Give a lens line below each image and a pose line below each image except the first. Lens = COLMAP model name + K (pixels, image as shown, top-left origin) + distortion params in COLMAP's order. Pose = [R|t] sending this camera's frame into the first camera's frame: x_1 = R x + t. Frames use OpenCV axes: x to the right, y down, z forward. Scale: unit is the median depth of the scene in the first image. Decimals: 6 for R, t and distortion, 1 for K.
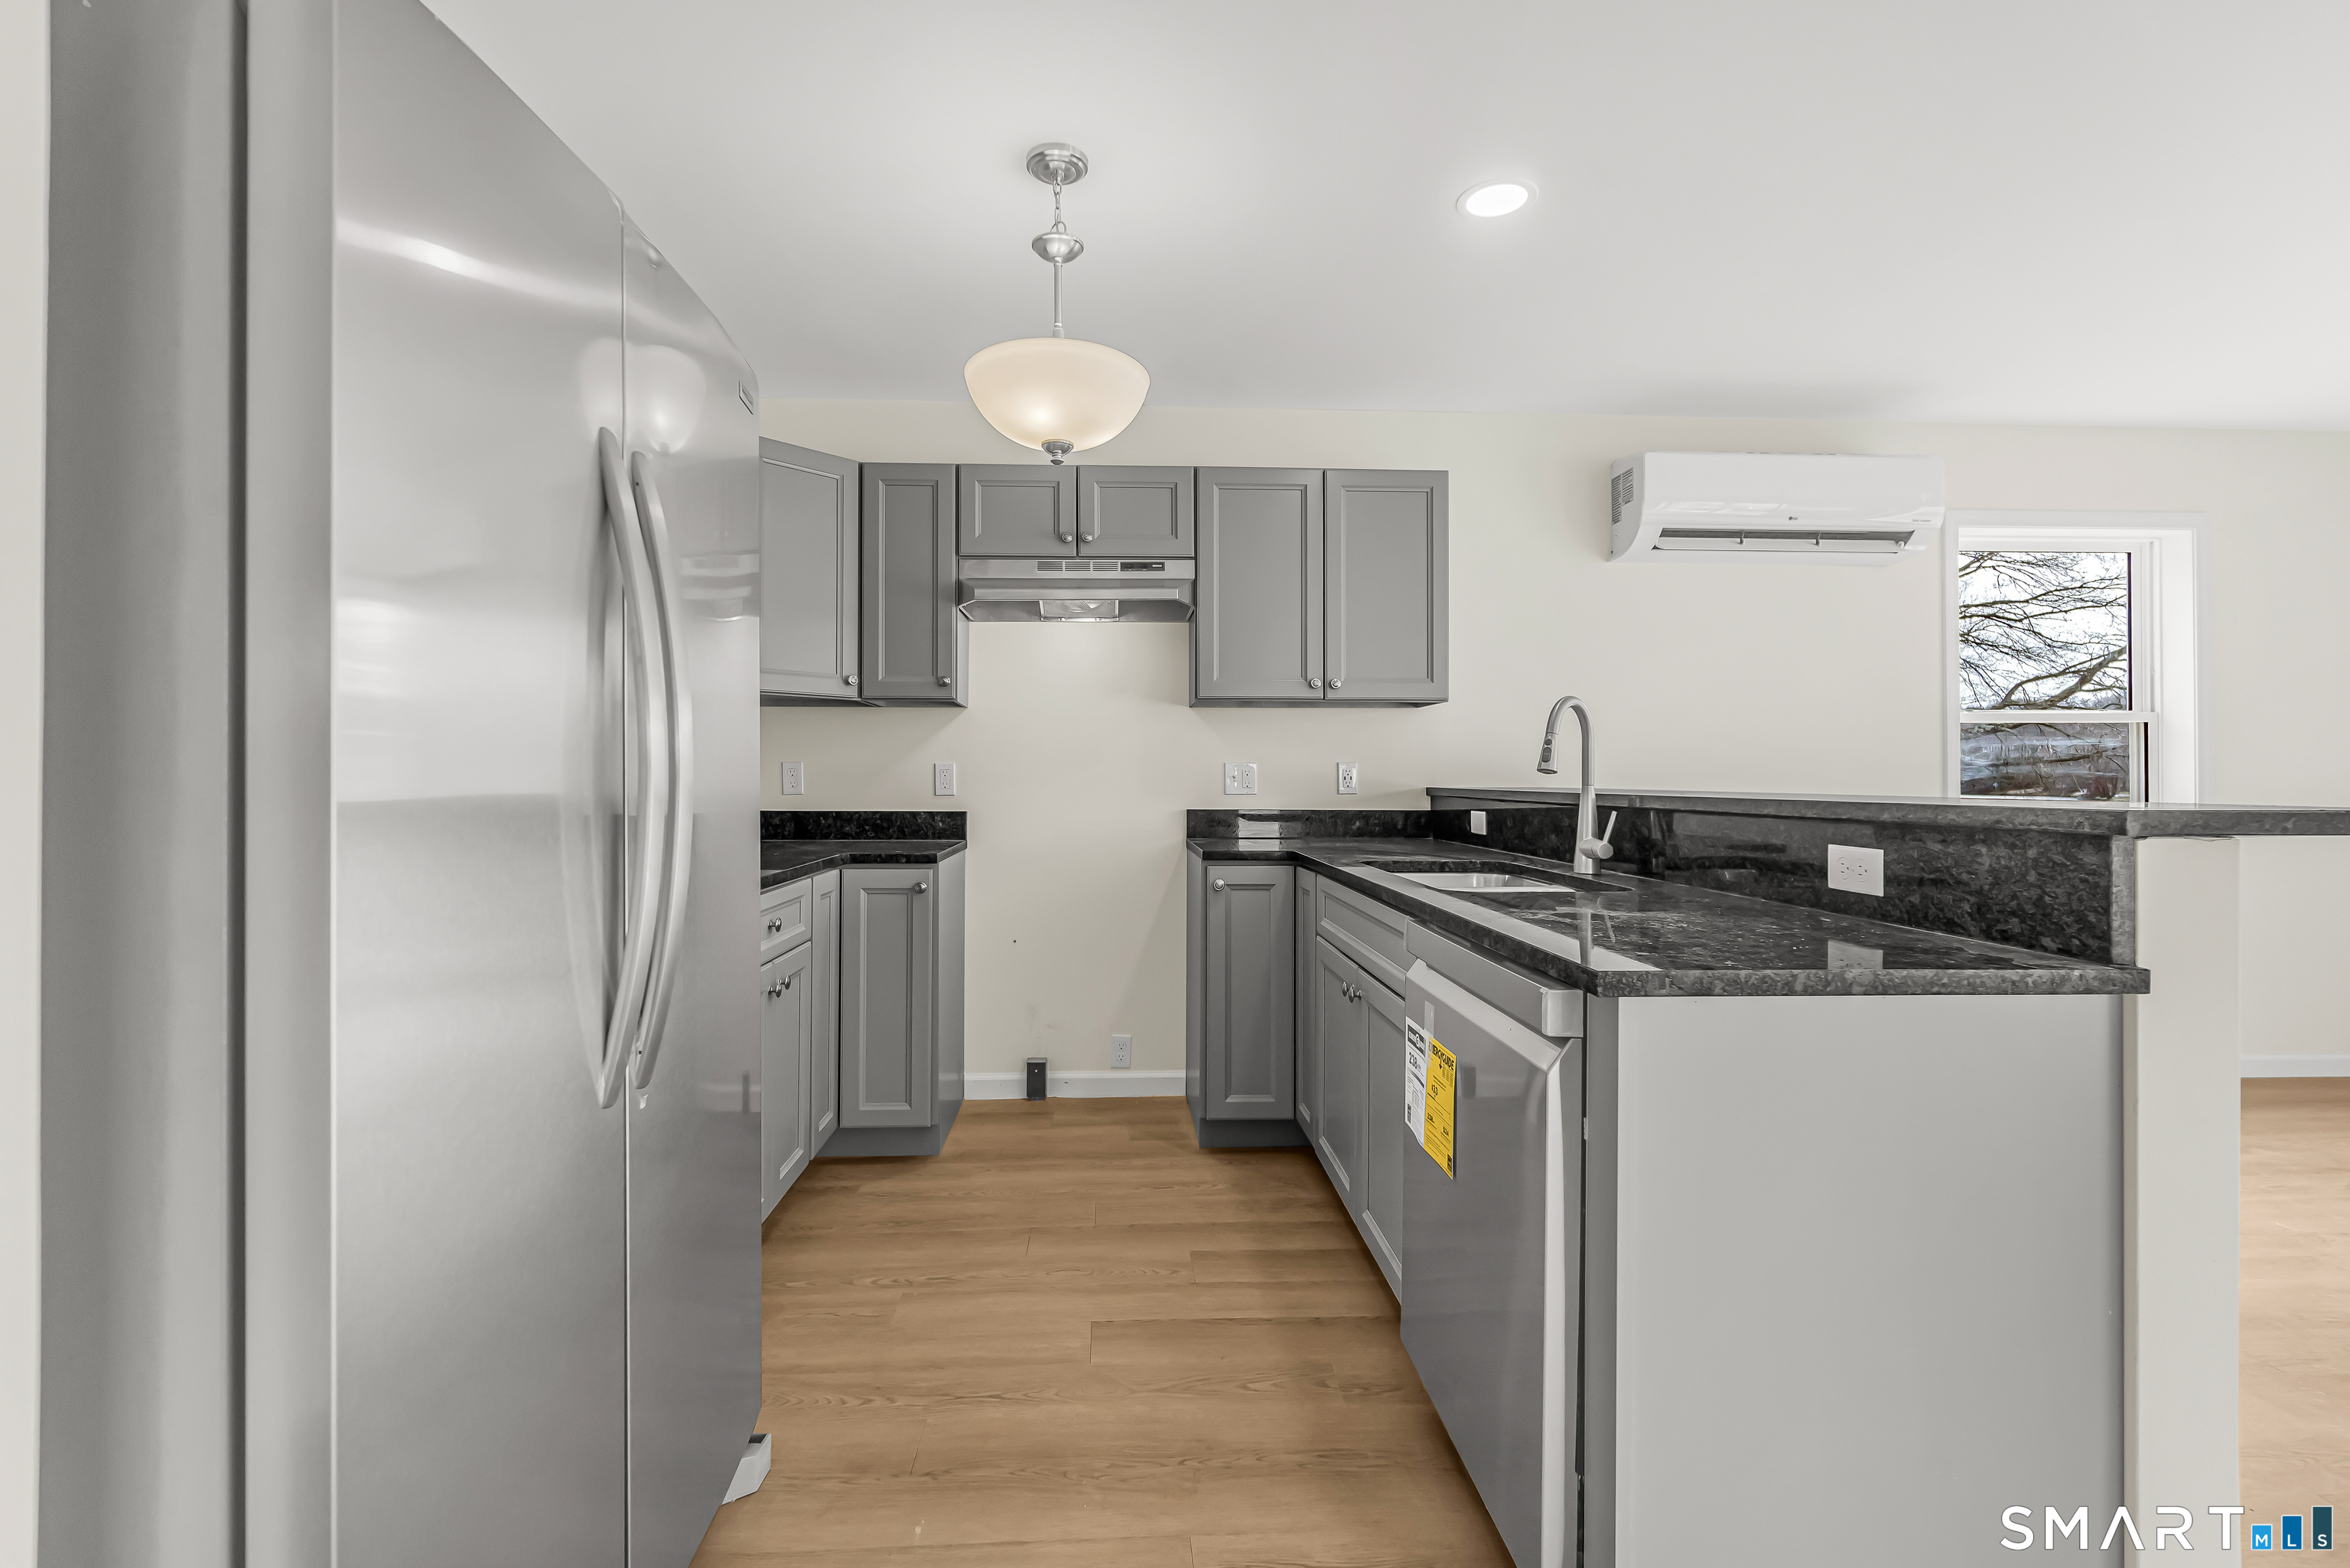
lens RADIAL K [[1038.1, 0, 1175.0], [0, 1038.1, 784.0], [0, 0, 1]] dist [-0.001493, 0.000326]
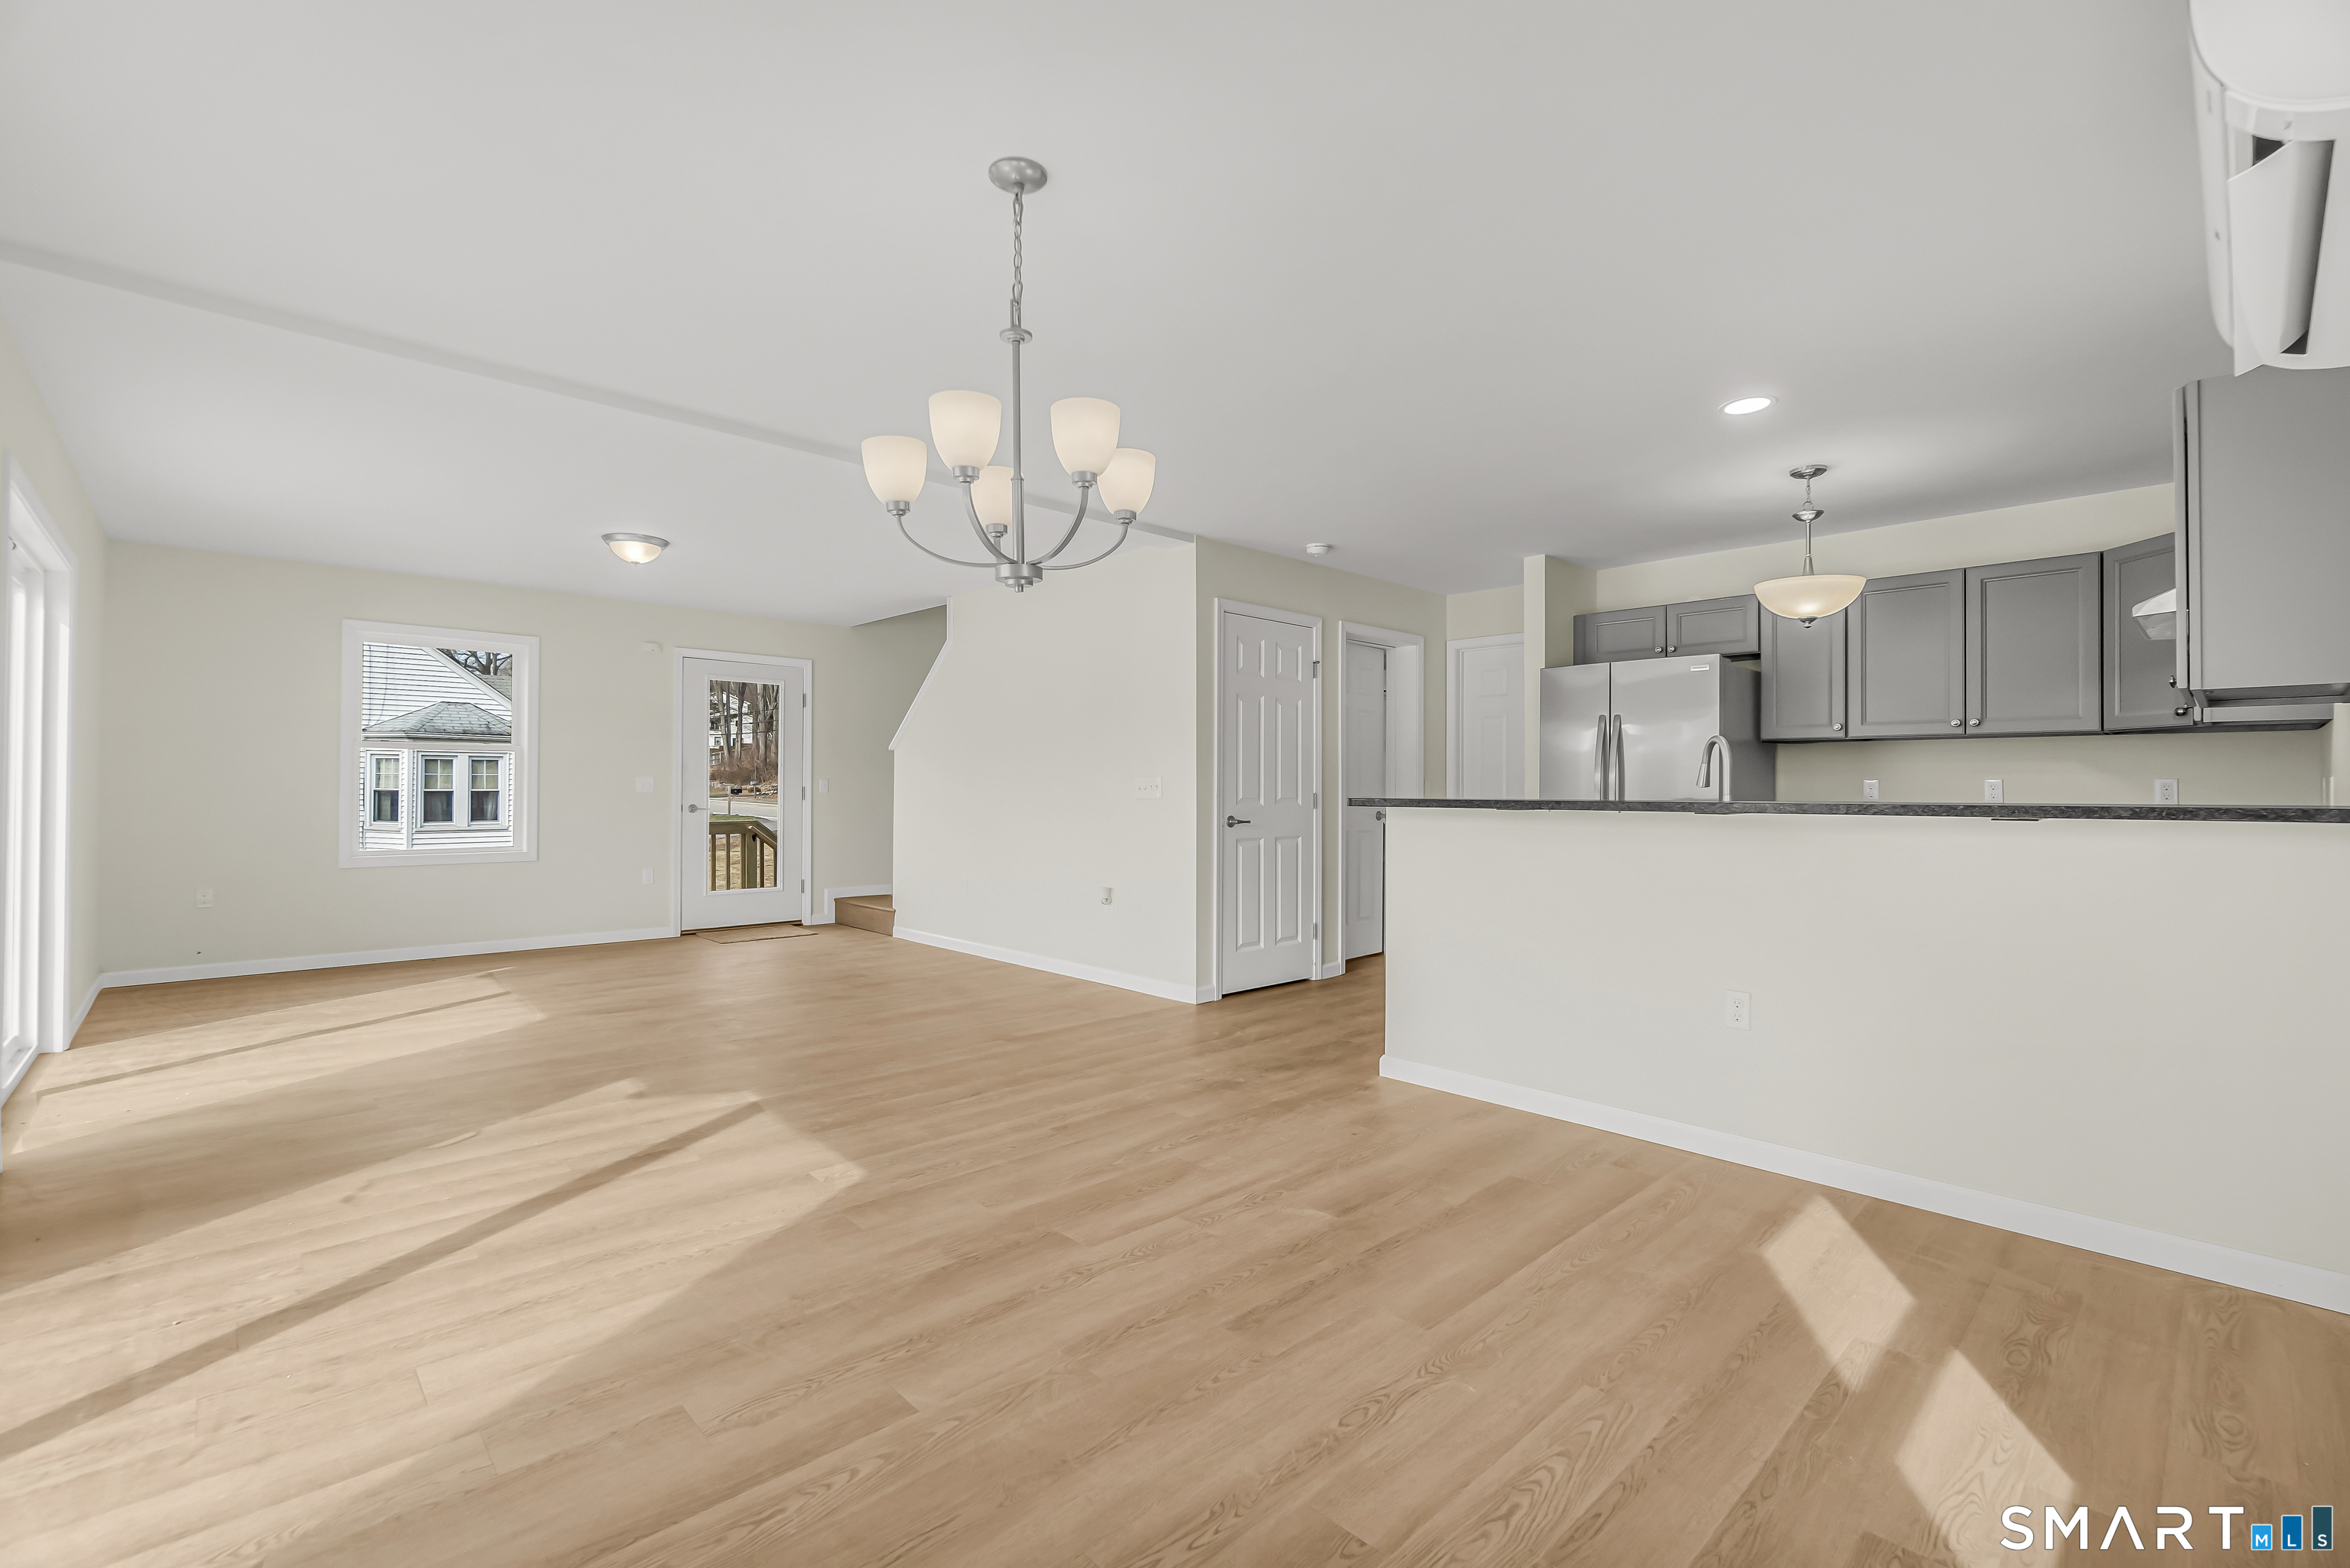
lens RADIAL K [[1018.0, 0, 1167.0], [0, 1018.0, 778.1], [0, 0, 1]] dist [-0.004407, 0.000317]
pose [[-0.764207, -0.010572, -0.644885, 1.271101], [-0.009124, 0.999943, -0.005581, -0.005458], [0.644907, 0.001619, -0.764260, 1.060856]]
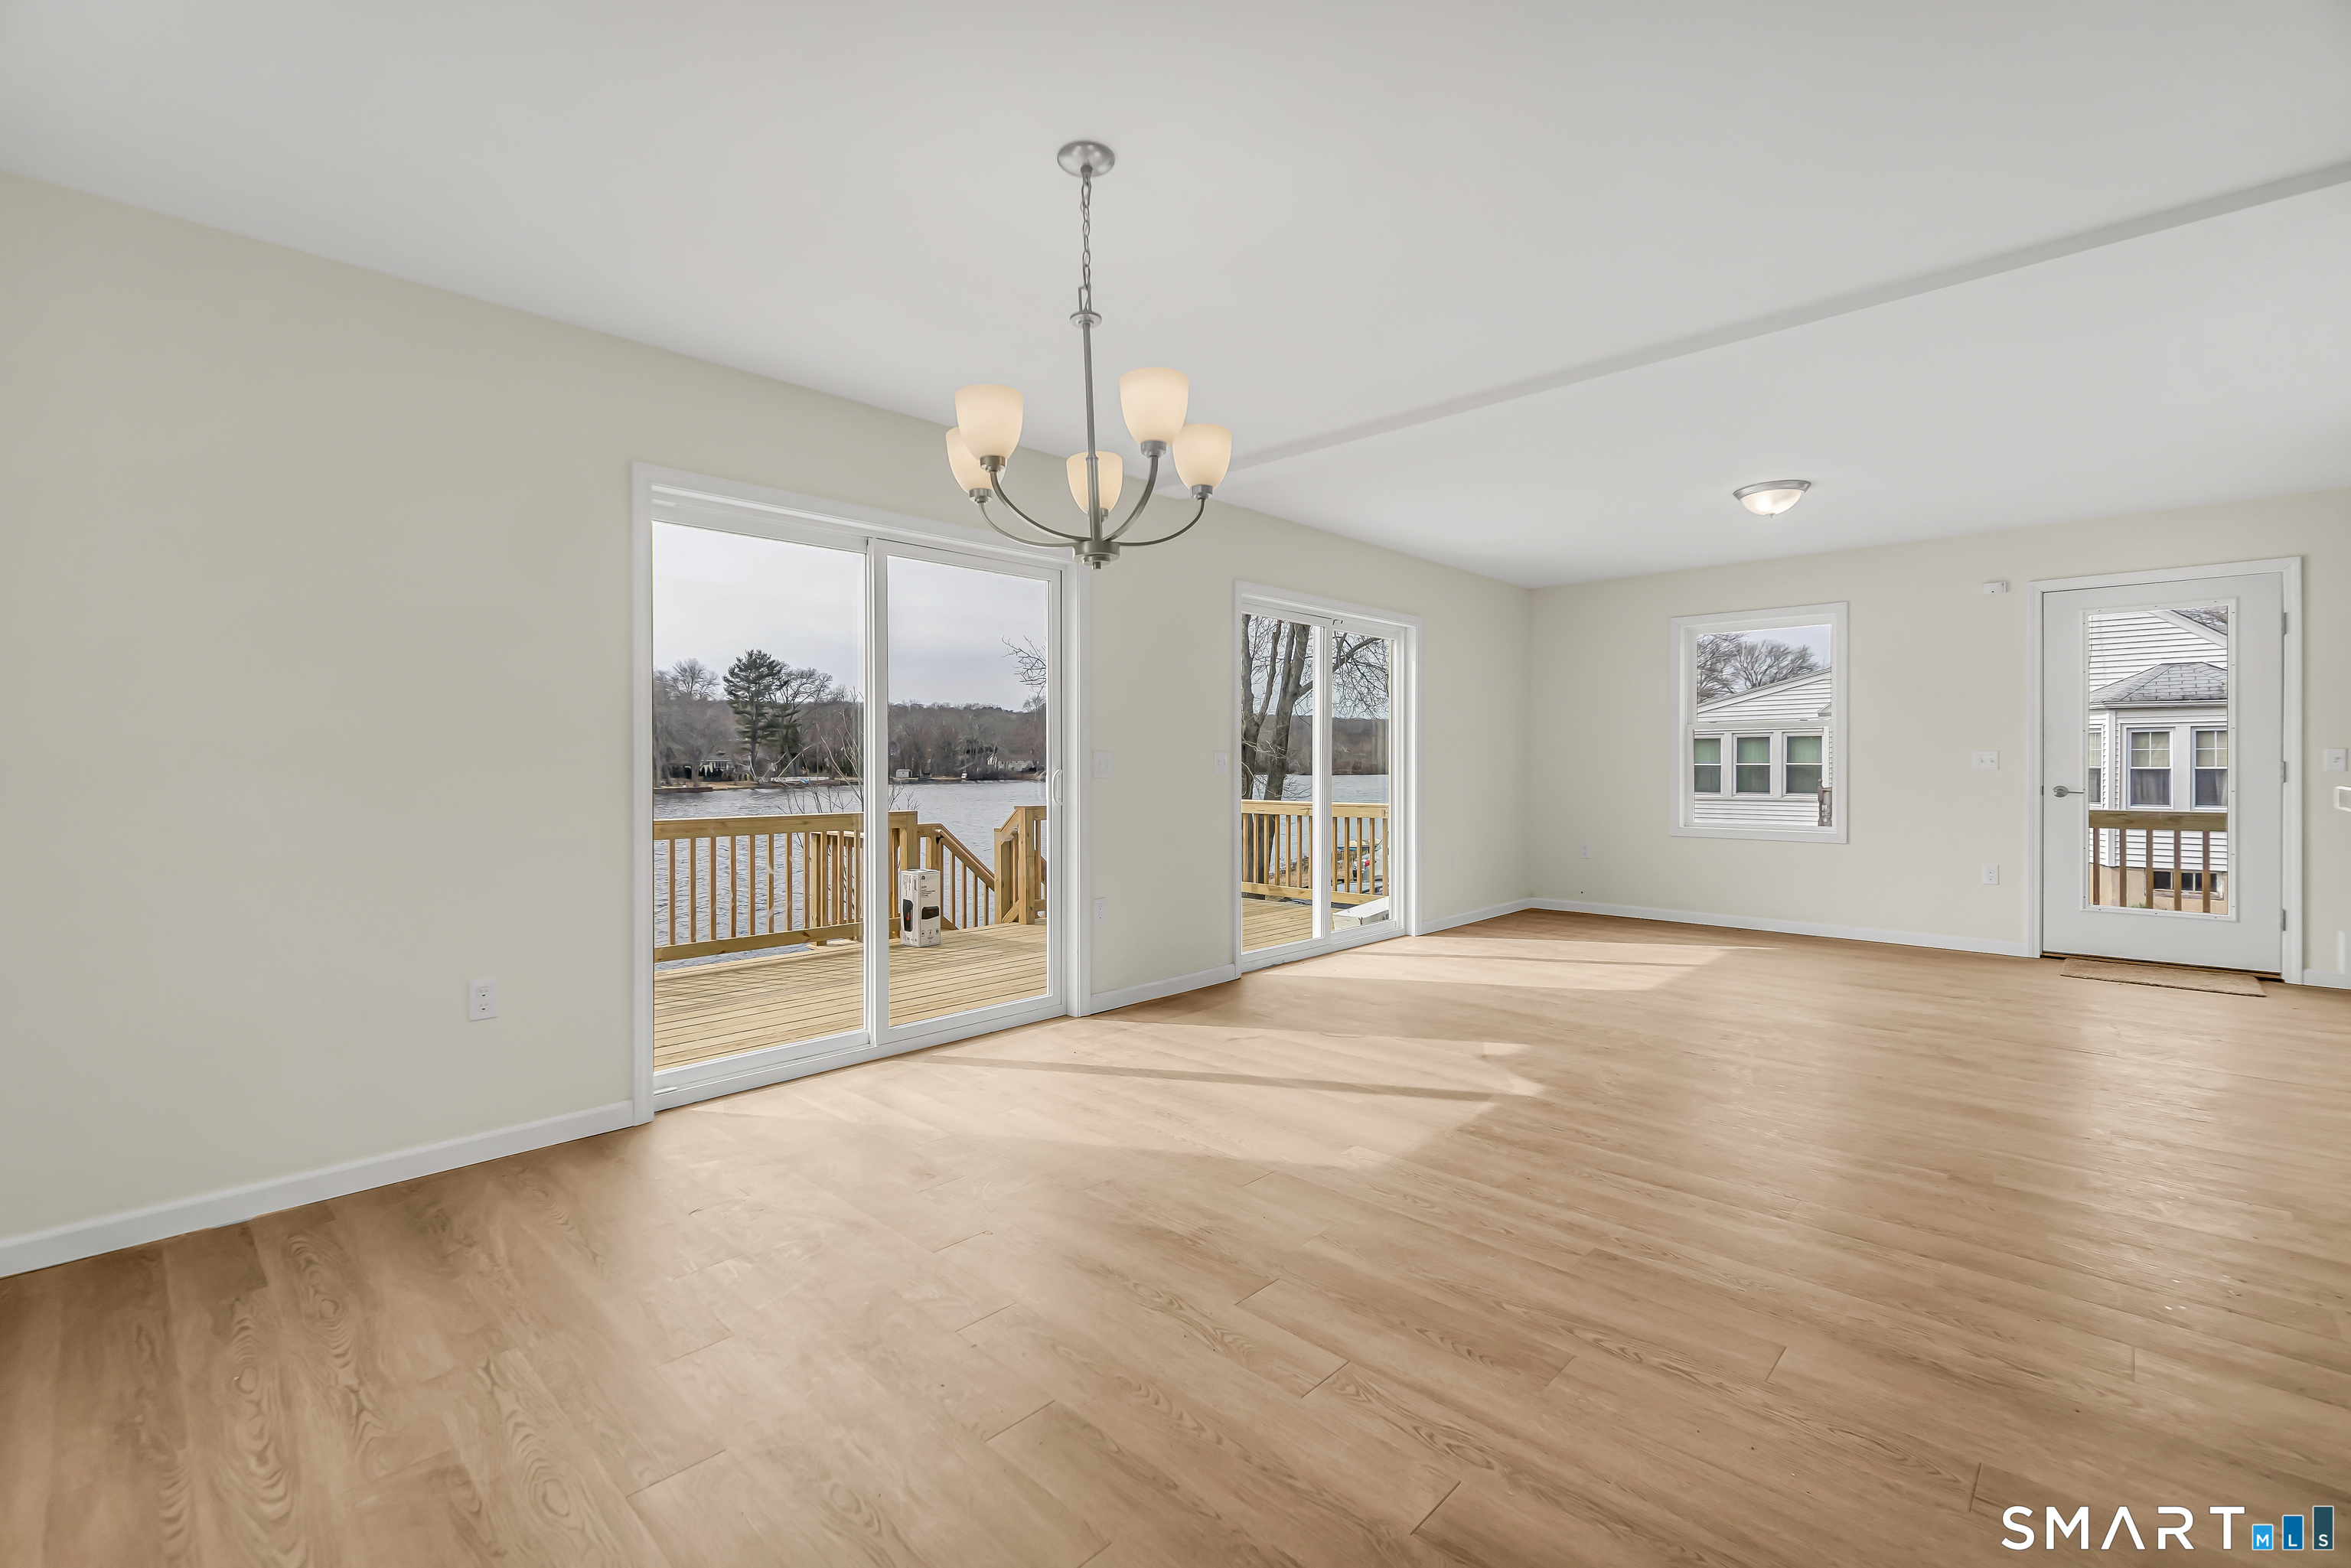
lens RADIAL K [[1023.1, 0, 1154.2], [0, 1023.1, 771.6], [0, 0, 1]] dist [-0.008150, 0.000383]
pose [[-0.681443, -0.005119, 0.731853, 0.447309], [0.005957, 0.999904, 0.012541, -0.004370], [-0.731847, 0.012906, -0.681347, 0.926364]]
